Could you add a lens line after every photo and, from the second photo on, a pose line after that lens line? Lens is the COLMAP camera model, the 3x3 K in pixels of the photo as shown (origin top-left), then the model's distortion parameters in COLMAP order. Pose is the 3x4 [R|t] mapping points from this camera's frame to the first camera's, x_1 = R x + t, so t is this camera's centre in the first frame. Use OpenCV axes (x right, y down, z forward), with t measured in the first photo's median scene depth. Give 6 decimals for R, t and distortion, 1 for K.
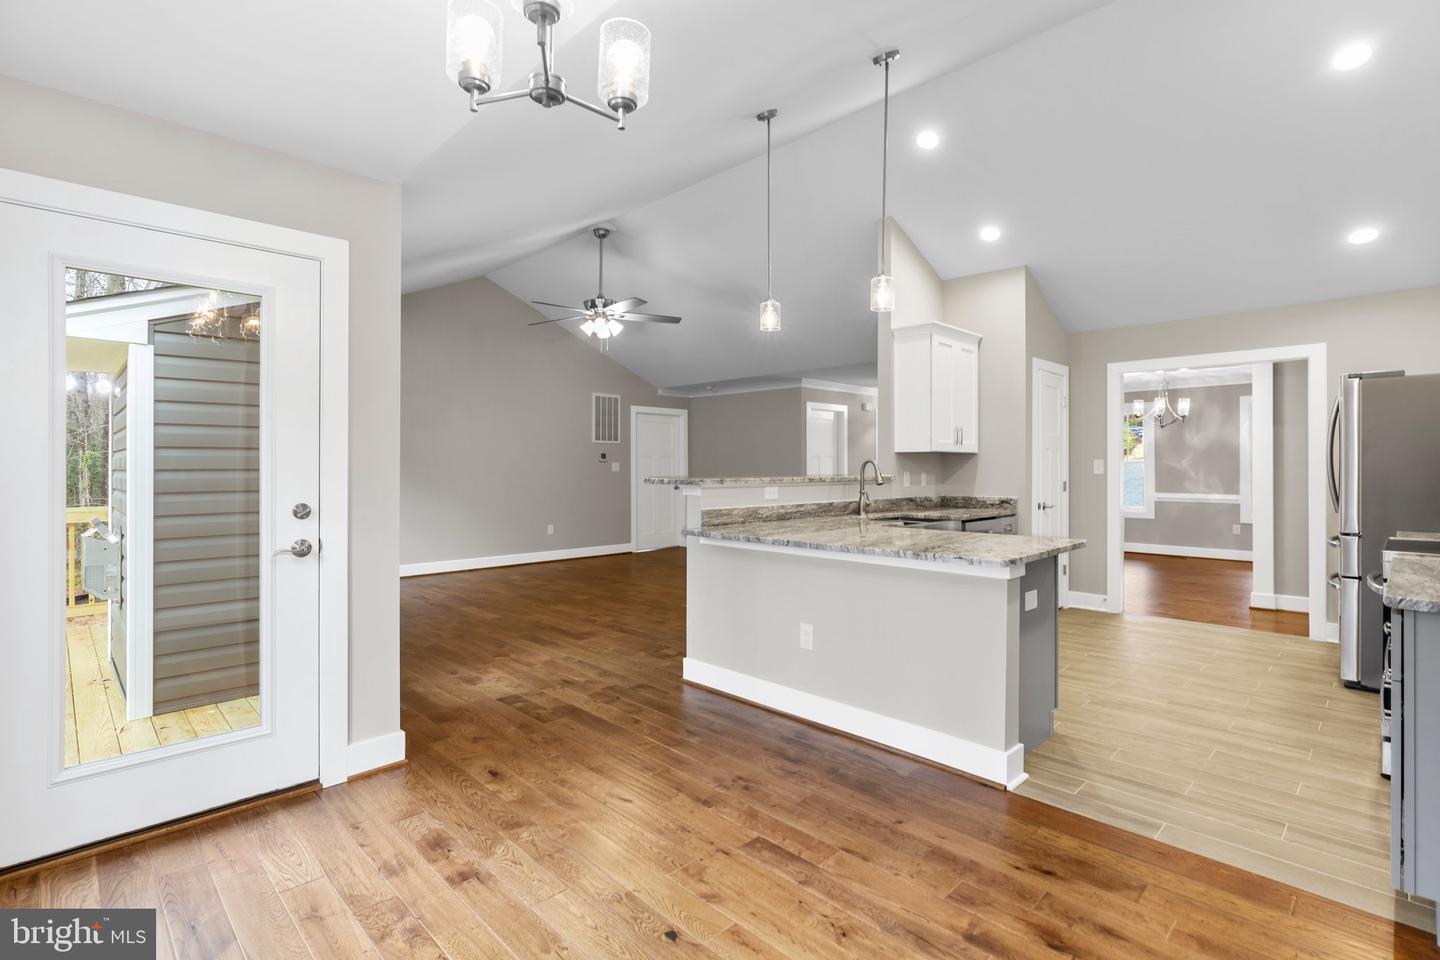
lens RADIAL K [[675.8, 0, 718.0], [0, 675.8, 467.5], [0, 0, 1]] dist [-0.006226, 0.001387]
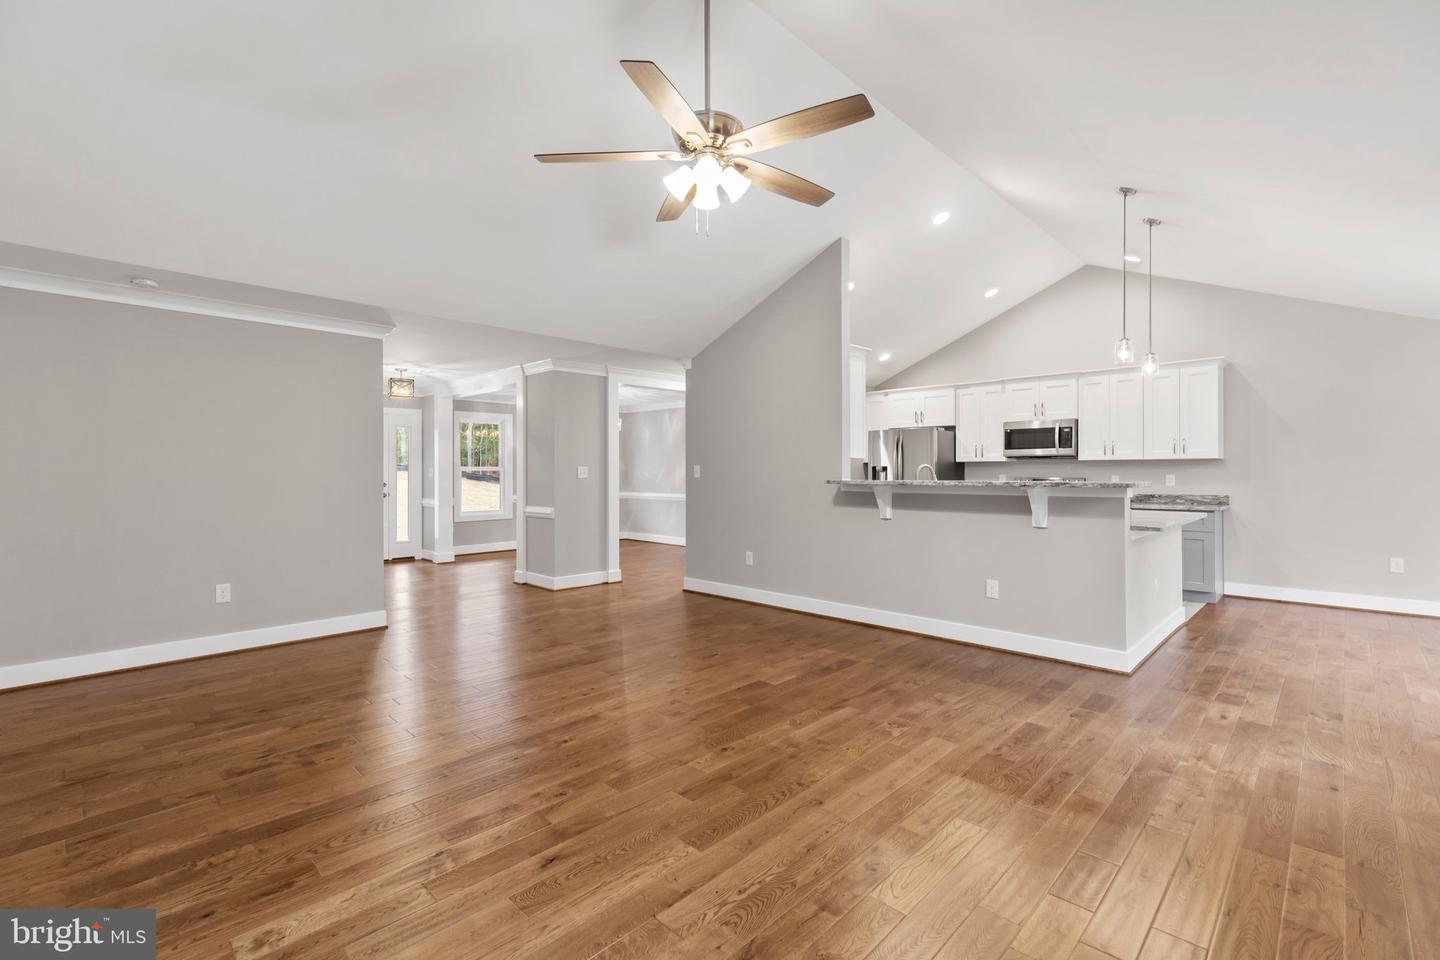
lens RADIAL K [[636.9, 0, 713.4], [0, 636.9, 466.5], [0, 0, 1]] dist [0.008477, 0.000294]
pose [[-0.008481, 0.008626, 0.999927, -0.714834], [0.004657, 0.999952, -0.008587, -0.000327], [-0.999953, 0.004584, -0.008520, 1.143531]]
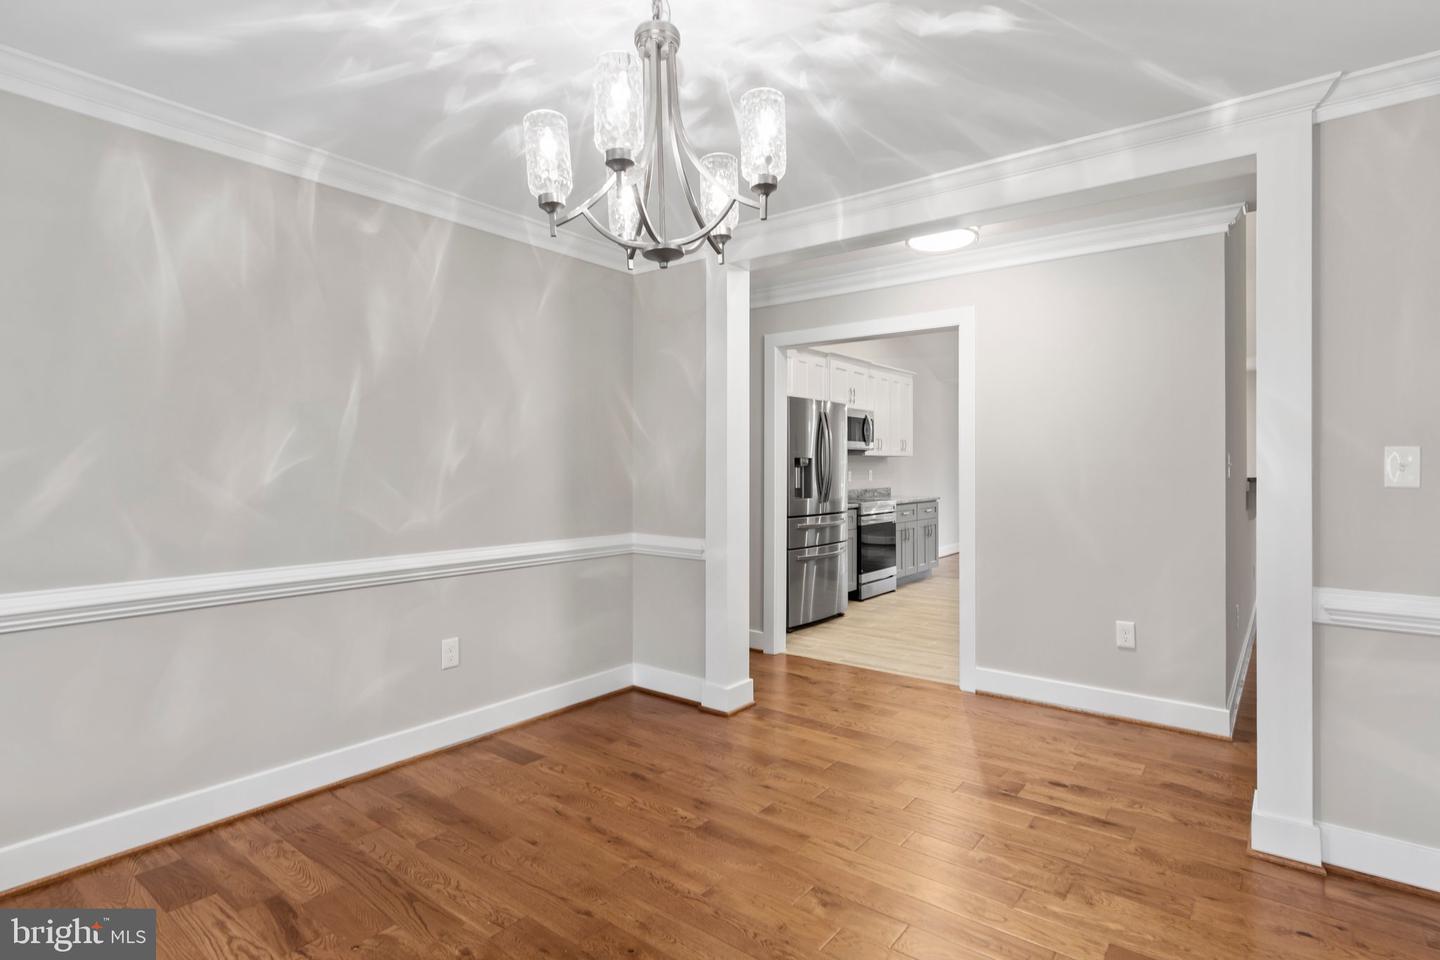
lens RADIAL K [[717.6, 0, 716.0], [0, 717.6, 468.8], [0, 0, 1]] dist [-0.001647, 0.000896]
pose [[-0.992574, -0.001435, -0.121634, 0.951733], [-0.002054, 0.999986, 0.004972, -0.001525], [0.121625, 0.005184, -0.992563, 1.717285]]
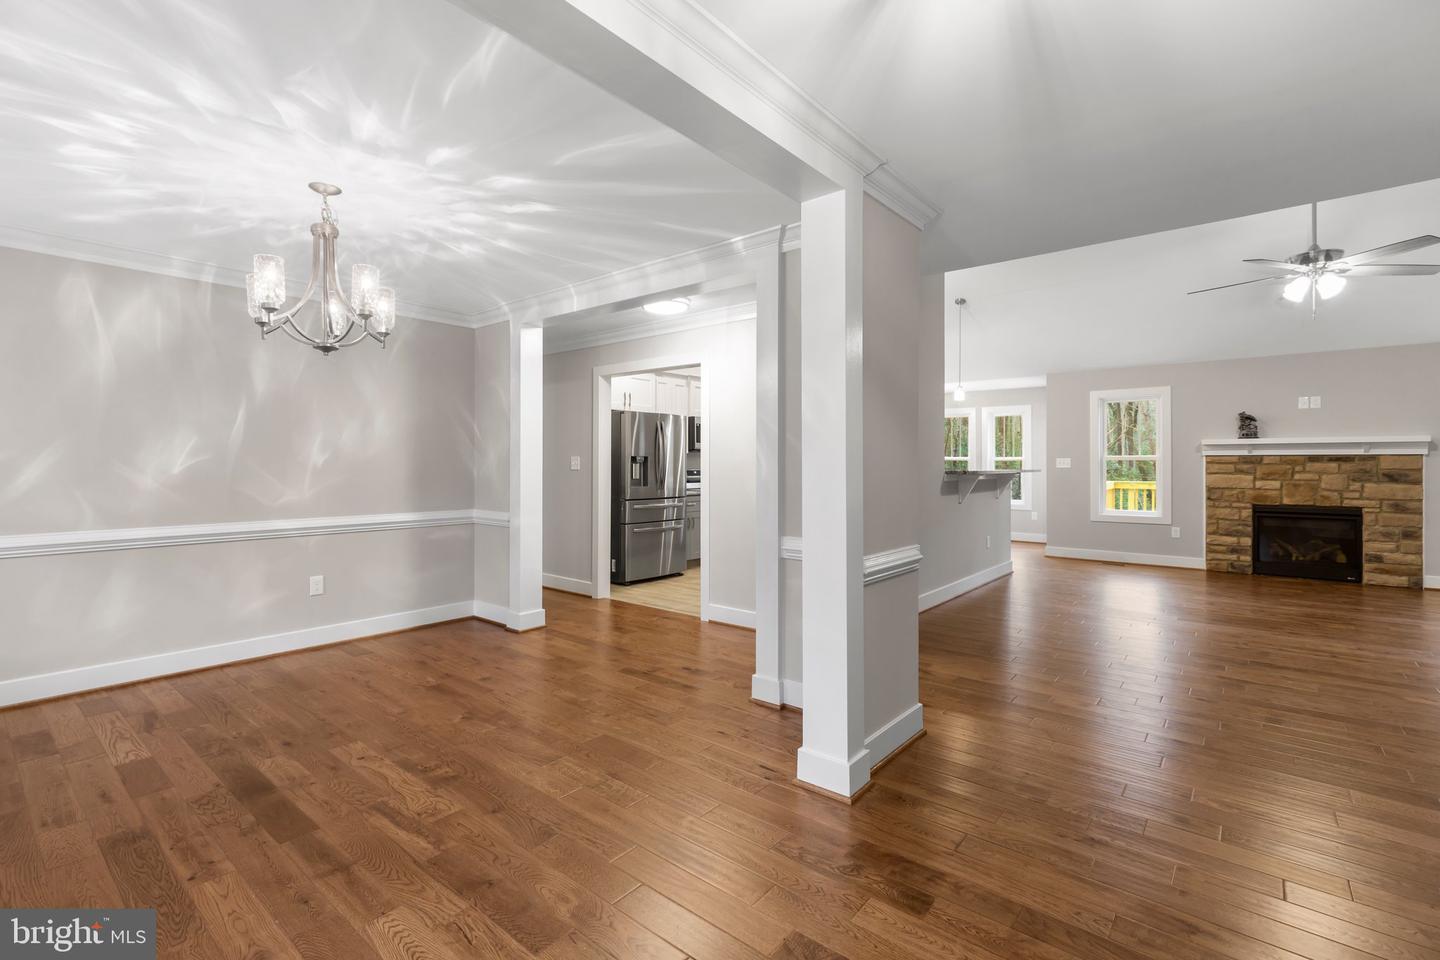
lens RADIAL K [[636.9, 0, 713.4], [0, 636.9, 466.5], [0, 0, 1]] dist [0.008477, 0.000294]
pose [[-0.996039, -0.001318, -0.088908, 0.684403], [-0.002053, 0.999964, 0.008175, -0.002701], [0.088894, 0.008325, -0.996006, 1.935697]]
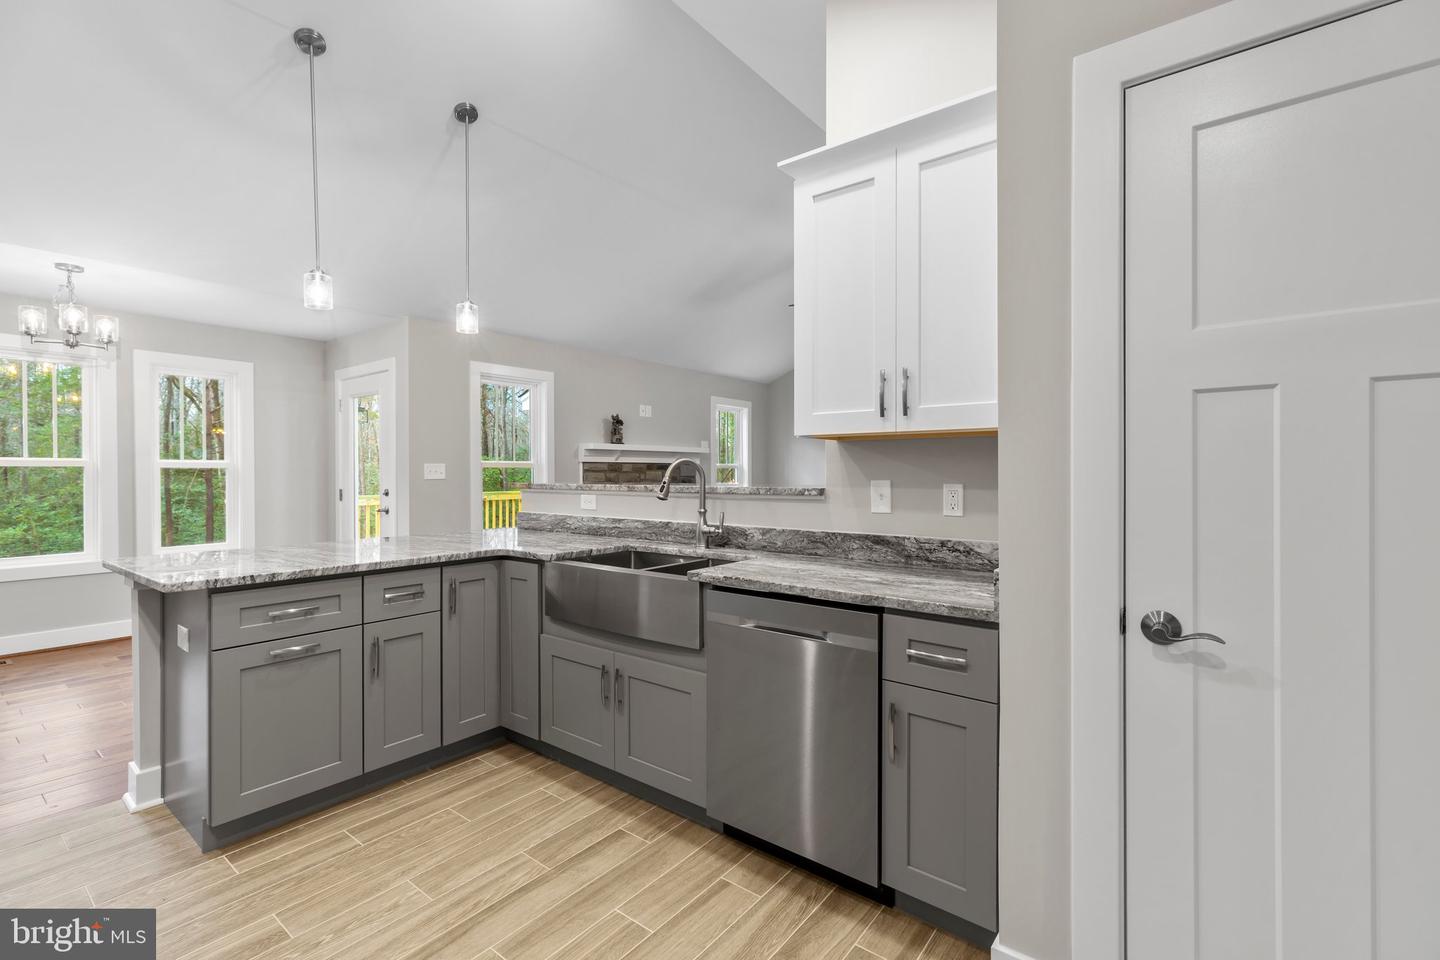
lens RADIAL K [[644.1, 0, 720.1], [0, 644.1, 473.7], [0, 0, 1]] dist [0.008057, 0.000354]
pose [[0.127793, 0.002113, -0.991799, 0.687428], [-0.000603, 0.999998, 0.002053, 0.000787], [0.991801, 0.000336, 0.127794, 0.806396]]
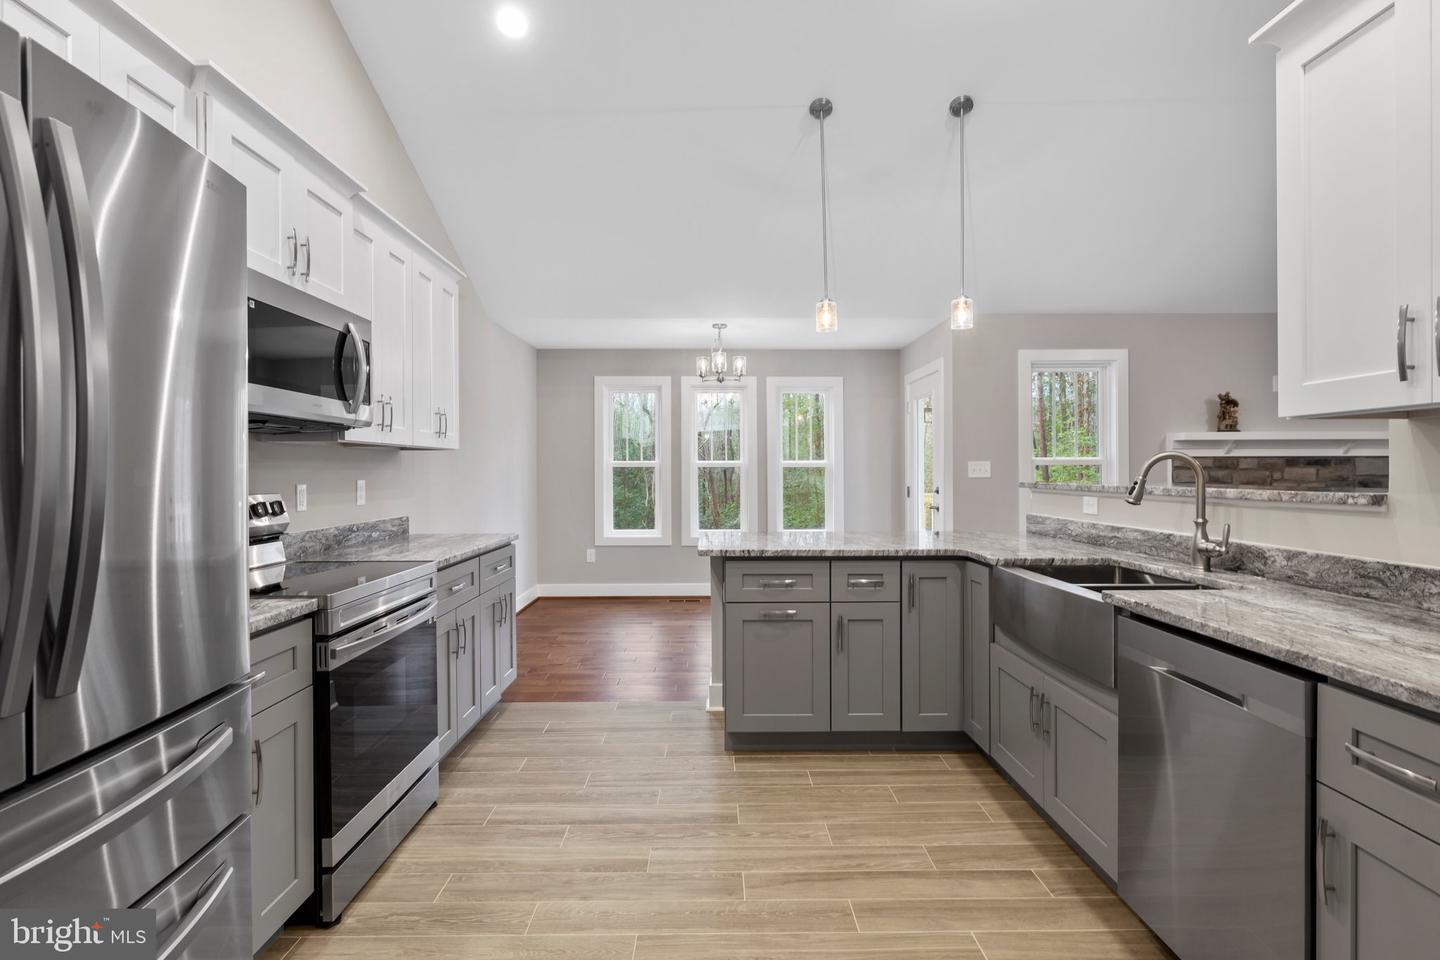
lens RADIAL K [[717.6, 0, 716.0], [0, 717.6, 468.8], [0, 0, 1]] dist [-0.001647, 0.000896]
pose [[-0.696481, -0.000461, -0.717575, 0.688721], [0.001917, 0.999995, -0.002503, 0.000488], [0.717573, -0.003119, -0.696477, 0.947588]]
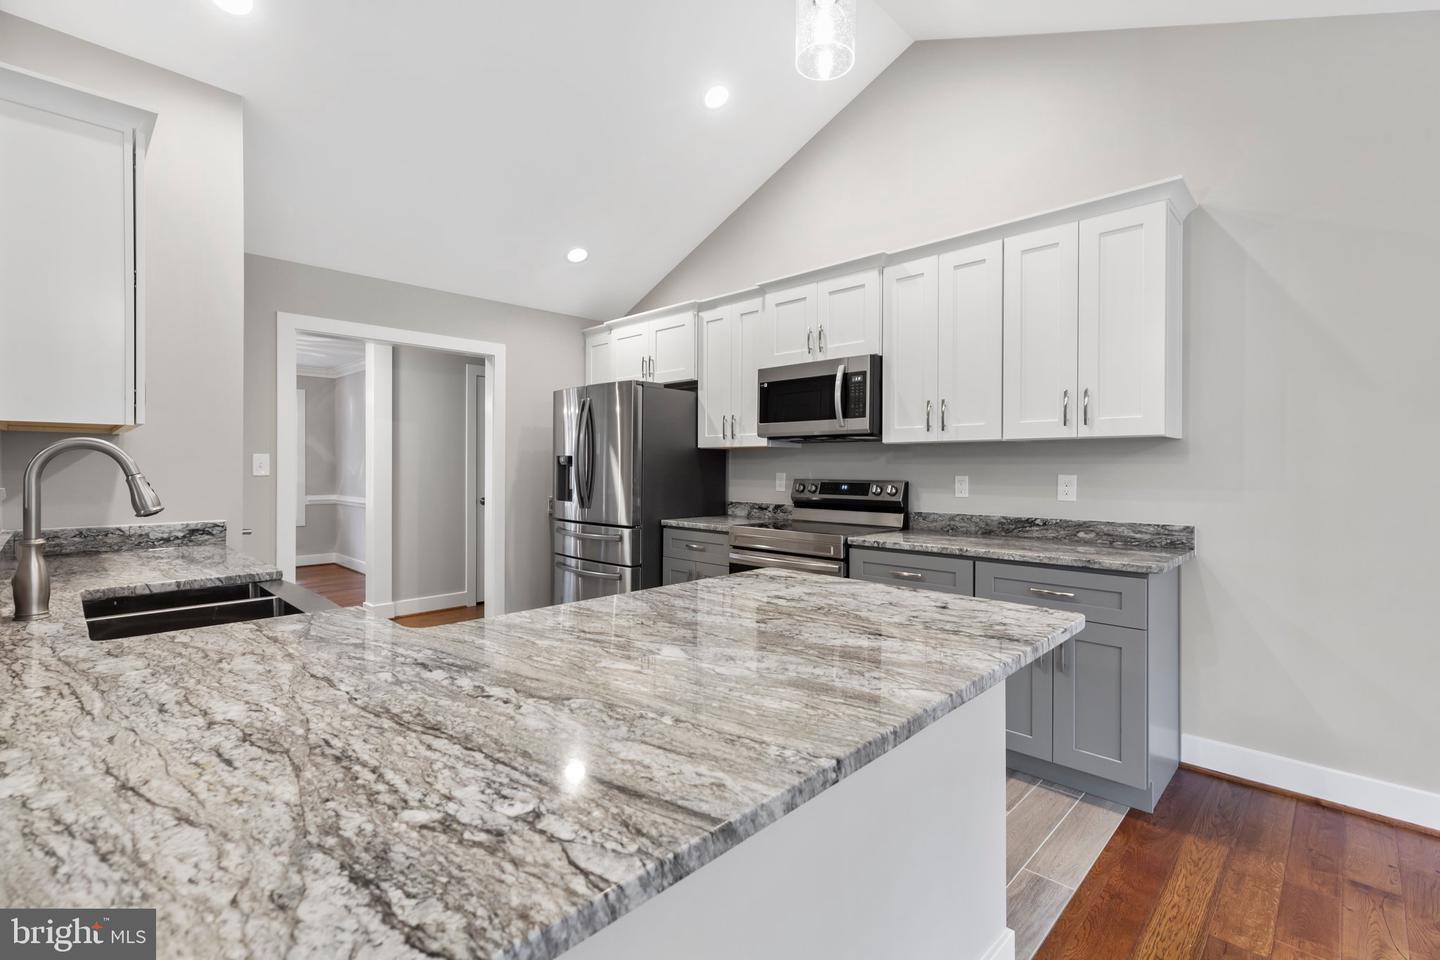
lens RADIAL K [[644.3, 0, 713.5], [0, 644.3, 463.4], [0, 0, 1]] dist [0.016275, 0.000391]
pose [[-0.013424, 0.005659, 0.999894, -0.077605], [0.000138, 0.999984, -0.005657, 0.001805], [-0.999910, 0.000062, -0.013425, 0.593792]]
